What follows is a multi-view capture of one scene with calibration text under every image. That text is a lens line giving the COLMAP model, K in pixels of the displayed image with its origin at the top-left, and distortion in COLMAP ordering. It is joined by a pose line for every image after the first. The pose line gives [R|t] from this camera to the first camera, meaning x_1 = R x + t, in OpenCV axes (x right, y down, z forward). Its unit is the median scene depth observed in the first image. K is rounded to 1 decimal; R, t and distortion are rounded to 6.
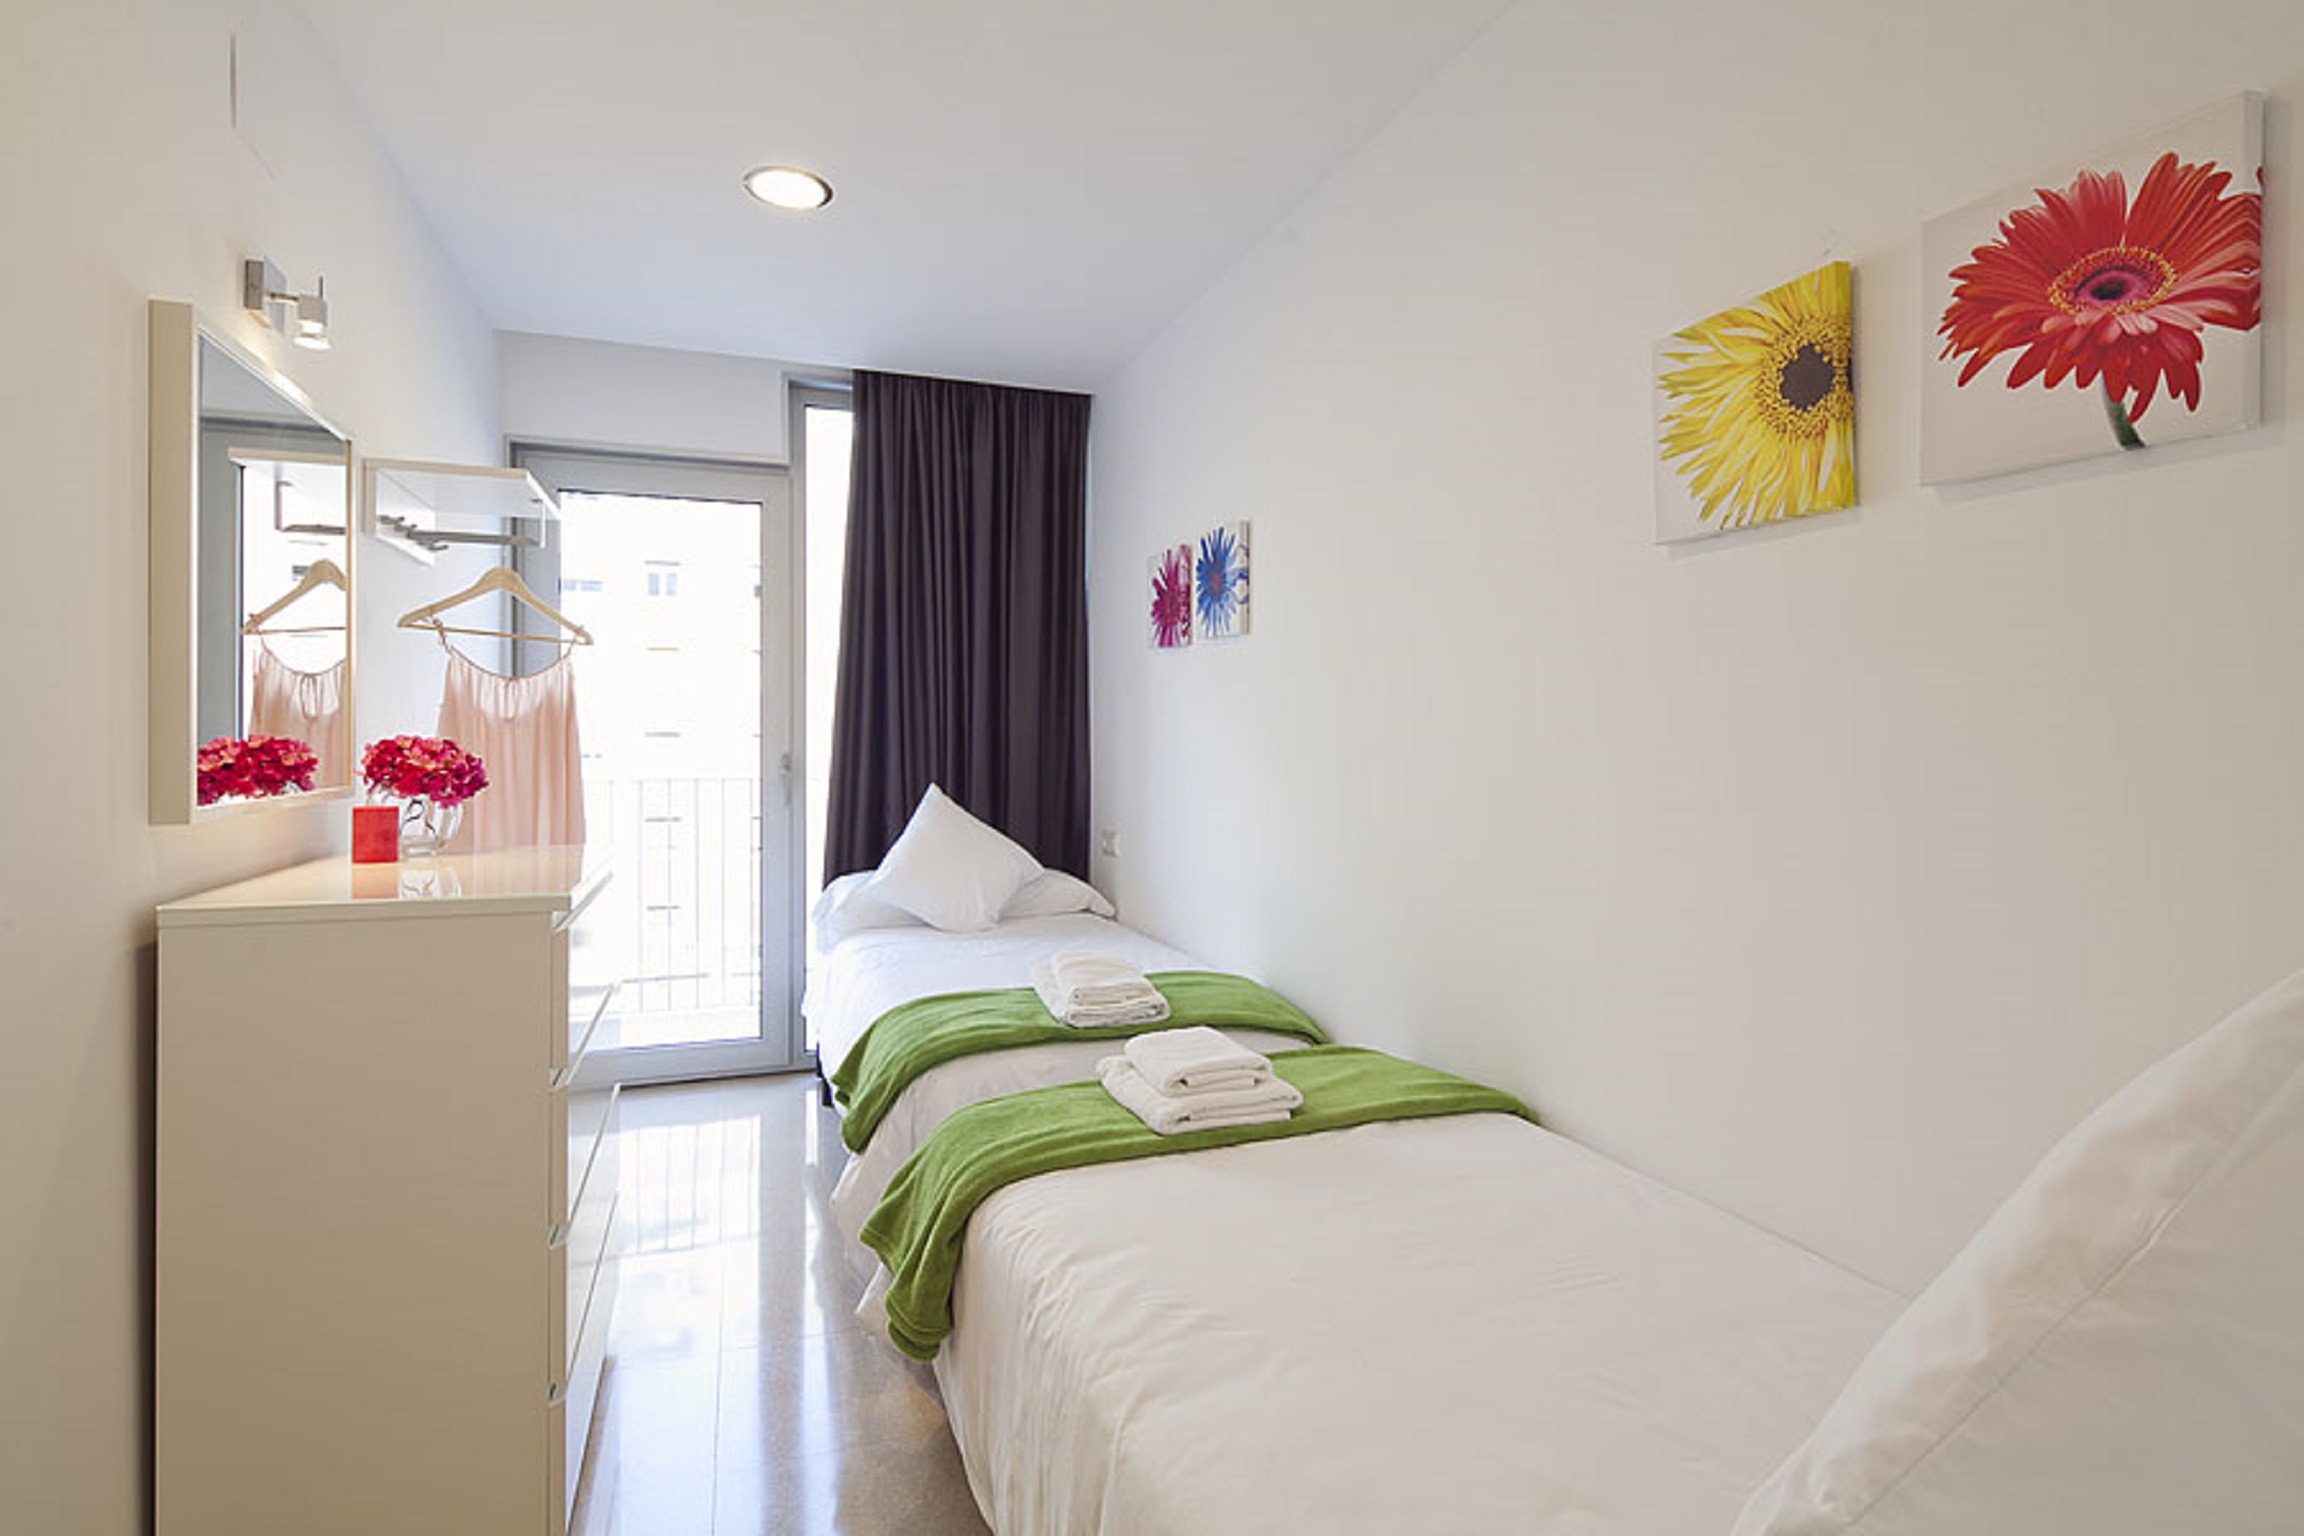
lens RADIAL K [[1114.0, 0, 1149.5], [0, 1114.0, 753.5], [0, 0, 1]] dist [-0.002673, -0.000160]
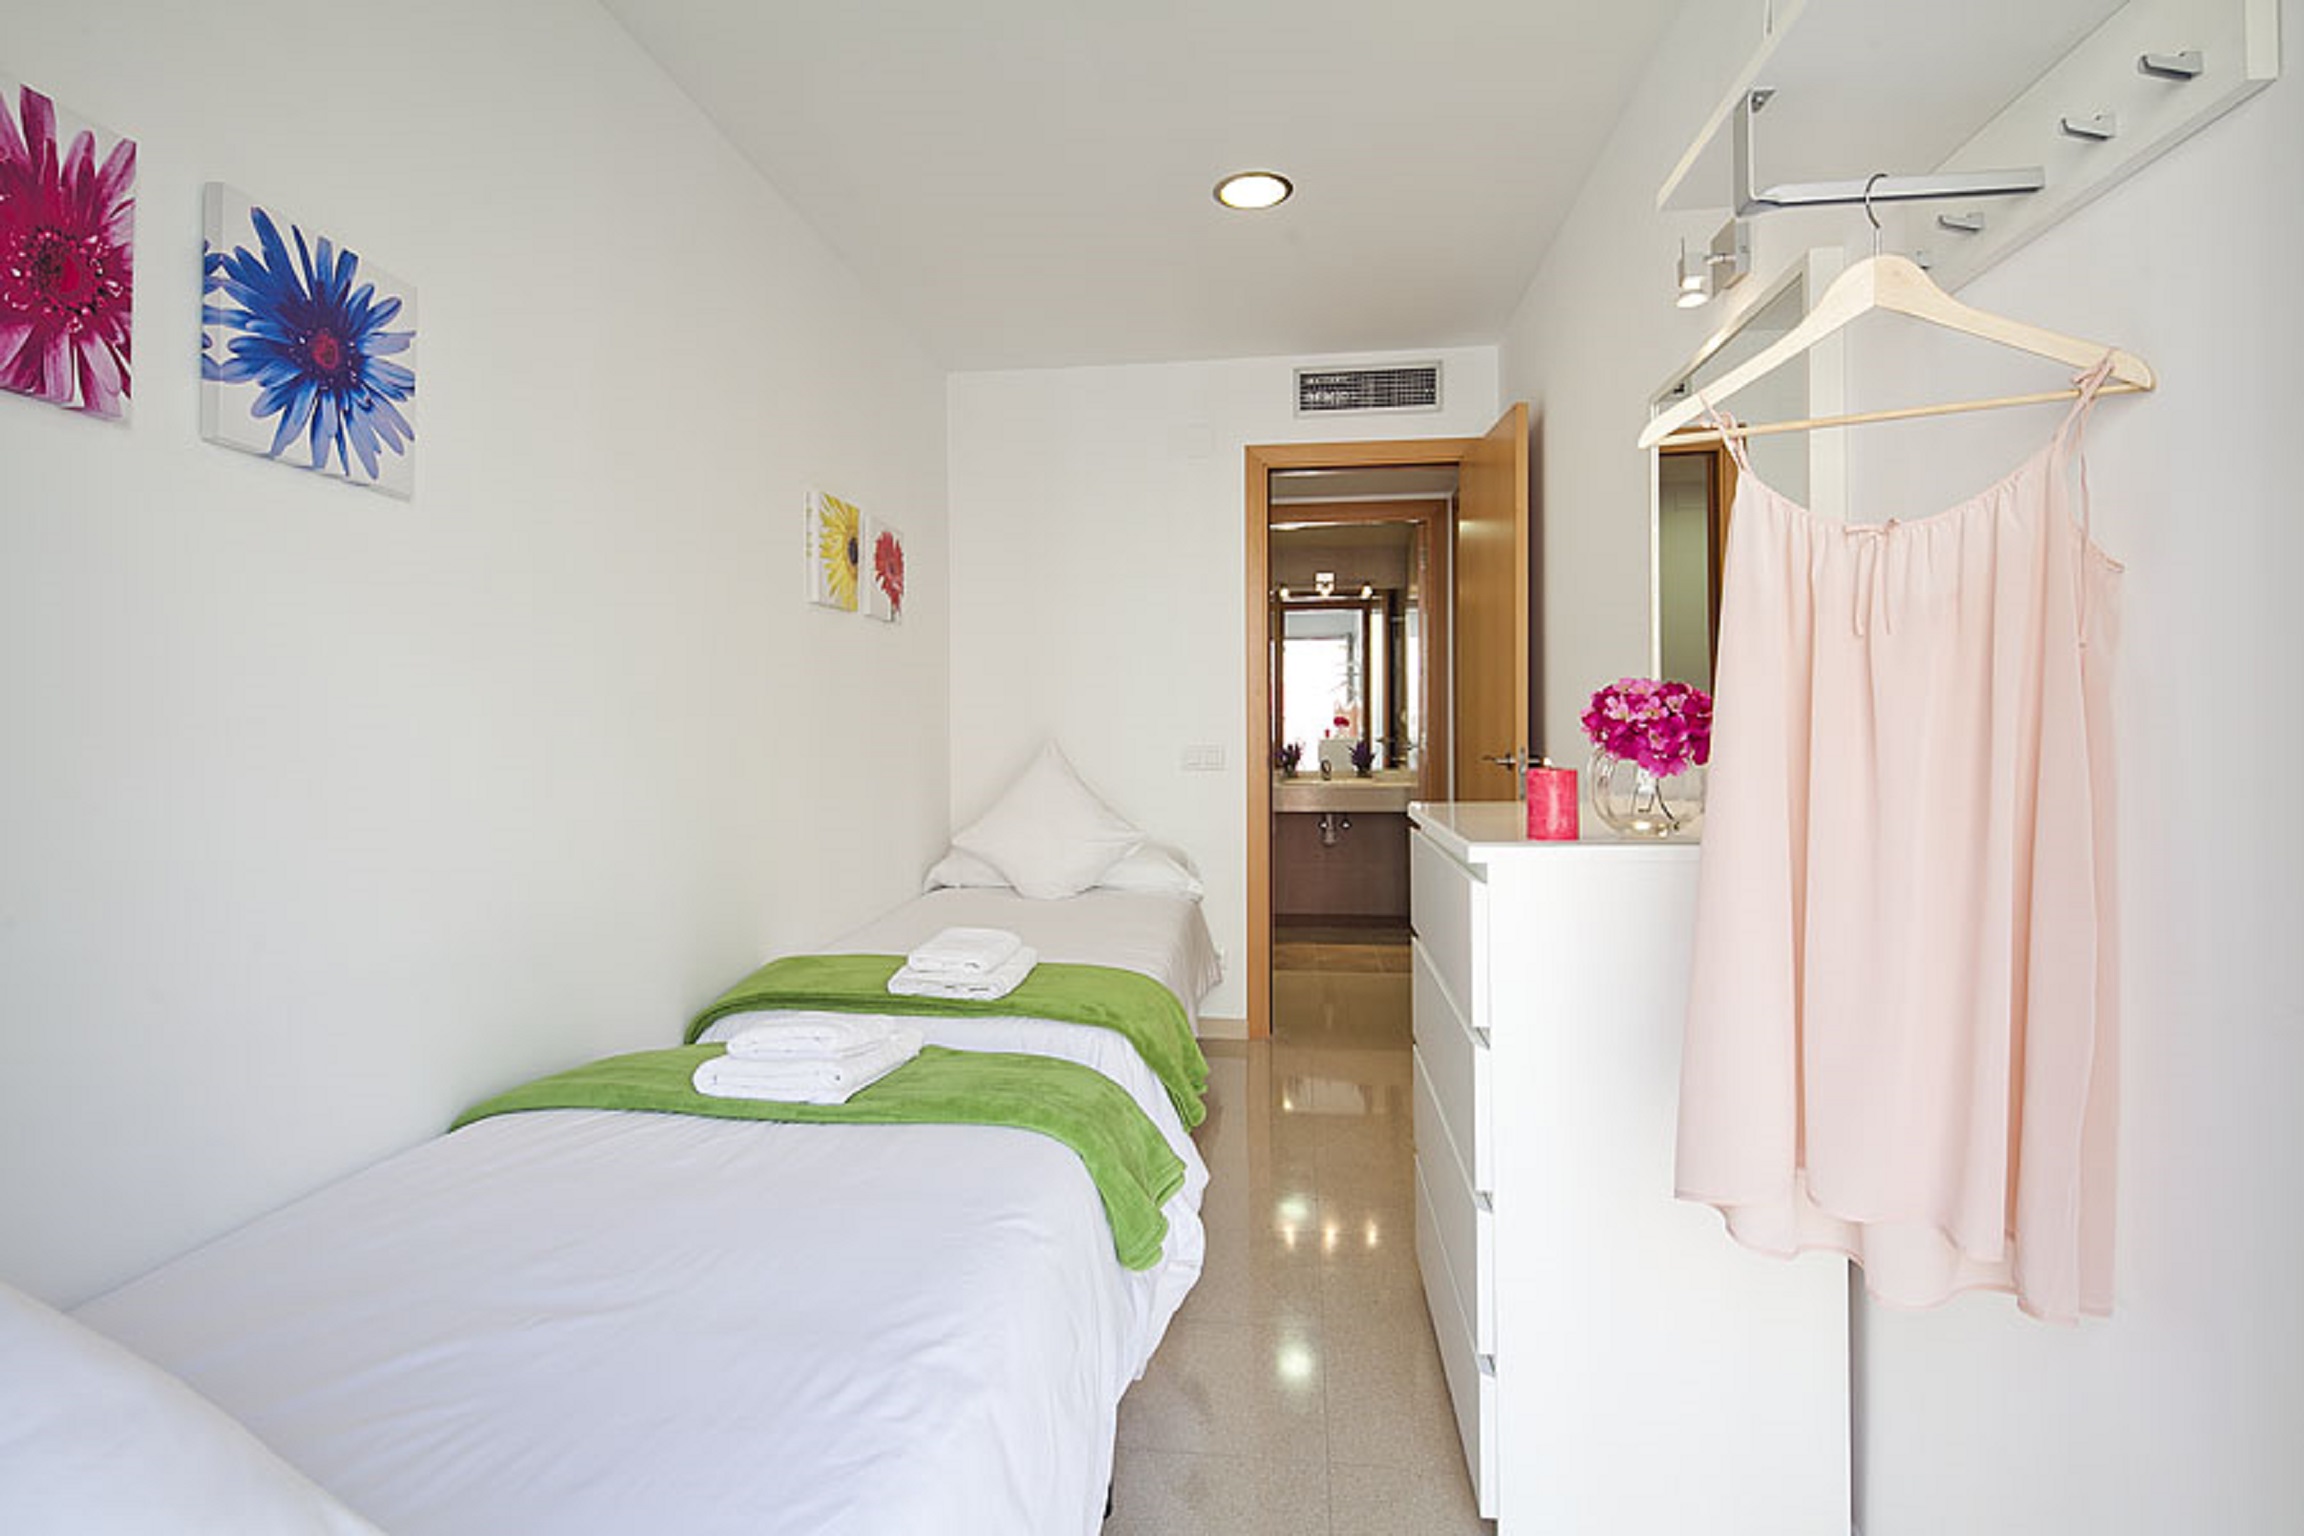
lens RADIAL K [[1114.0, 0, 1148.3], [0, 1114.0, 750.7], [0, 0, 1]] dist [-0.002673, -0.000160]
pose [[-0.882790, -0.007509, 0.469709, -0.822105], [0.003494, 0.999740, 0.022548, 0.018280], [-0.469756, 0.021546, -0.882533, 2.206523]]
